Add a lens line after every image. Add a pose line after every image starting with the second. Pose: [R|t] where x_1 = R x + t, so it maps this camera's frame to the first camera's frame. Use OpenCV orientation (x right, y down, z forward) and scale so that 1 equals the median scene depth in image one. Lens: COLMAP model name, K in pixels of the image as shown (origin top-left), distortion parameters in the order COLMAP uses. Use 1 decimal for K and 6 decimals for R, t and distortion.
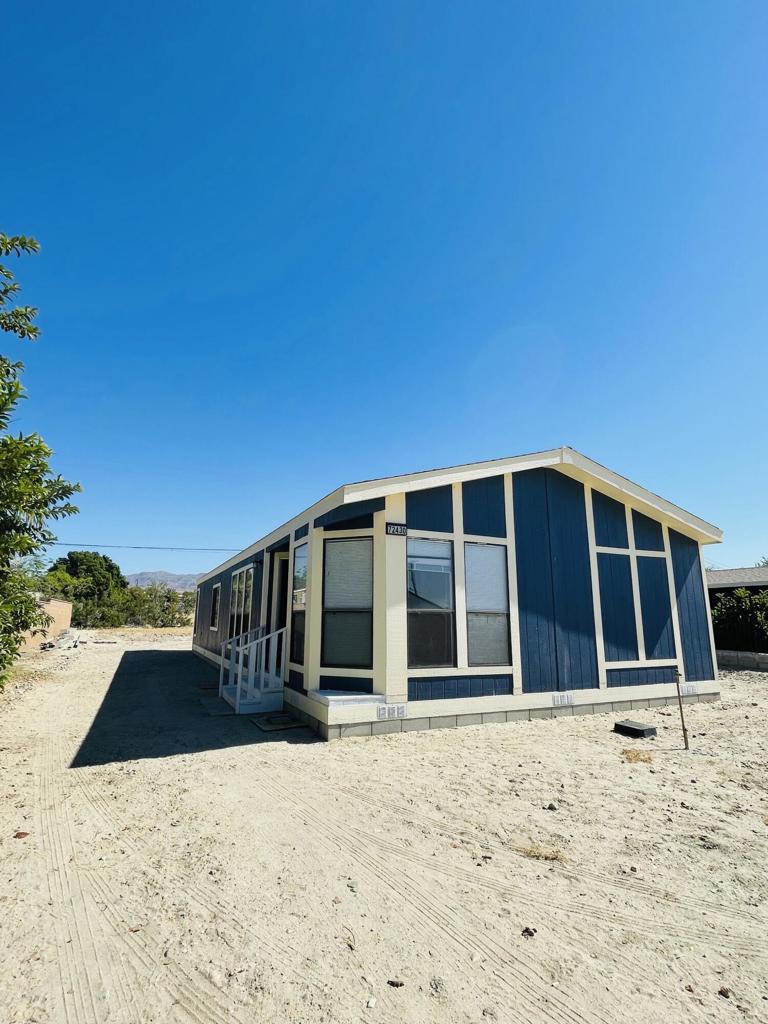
lens RADIAL K [[509.6, 0, 386.7], [0, 509.6, 506.0], [0, 0, 1]] dist [-0.011385, -0.000103]
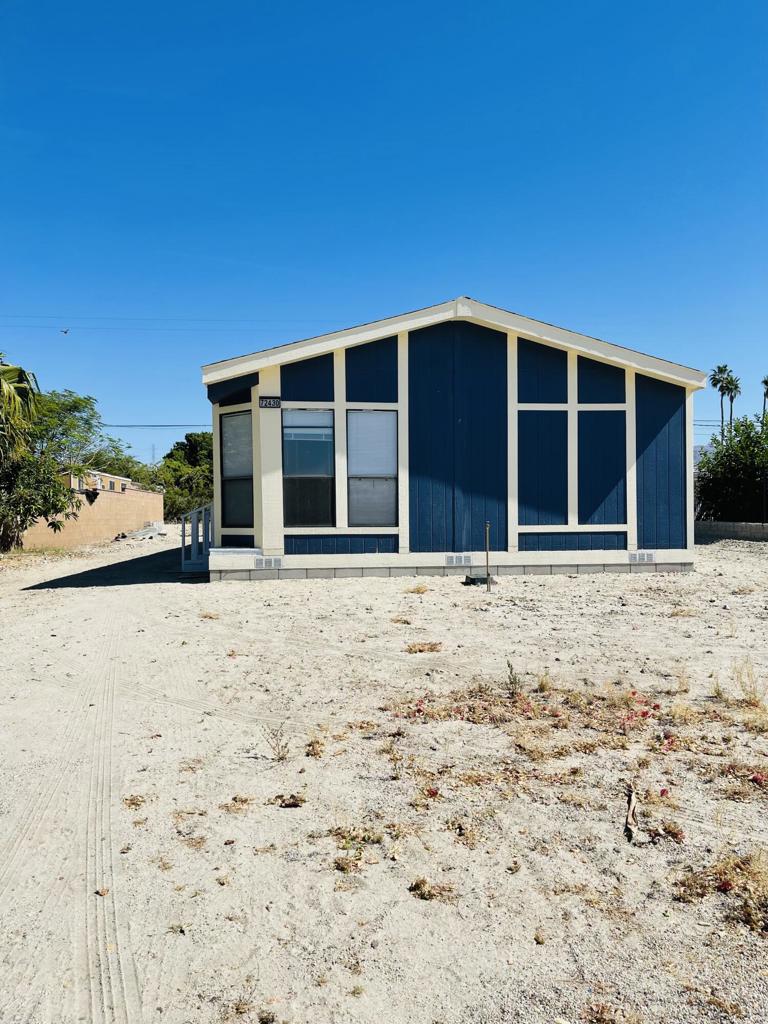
lens RADIAL K [[740.0, 0, 381.1], [0, 740.0, 510.4], [0, 0, 1]] dist [0.075878, -0.004929]
pose [[0.952268, -0.016881, -0.304796, 0.650006], [0.081566, 0.976238, 0.200766, -0.024369], [0.294164, -0.216044, 0.931017, -0.396789]]
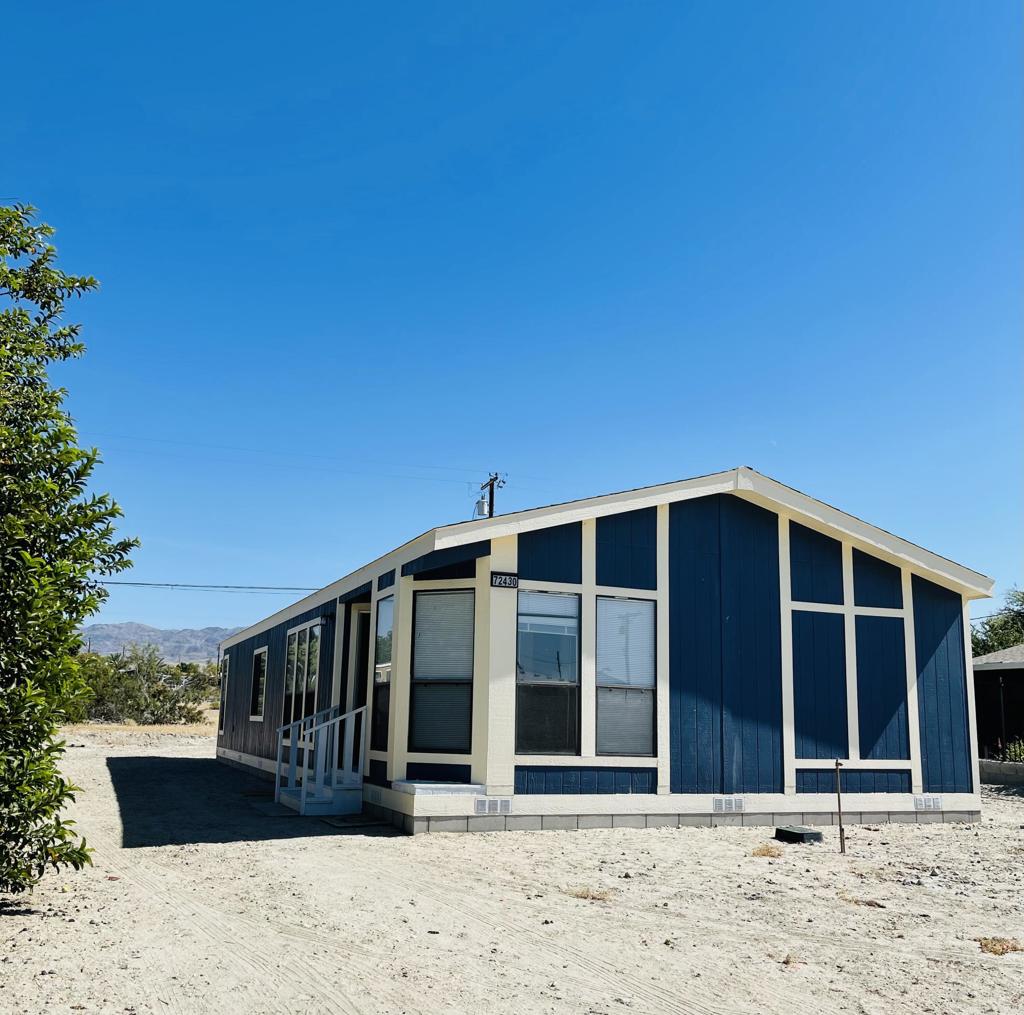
lens RADIAL K [[1029.2, 0, 535.7], [0, 1029.2, 526.5], [0, 0, 1]] dist [0.023694, 0.000000]
pose [[0.999100, 0.006860, -0.041865, 0.121499], [-0.005598, 0.999528, 0.030208, -0.077971], [0.042053, -0.029946, 0.998667, -0.533533]]
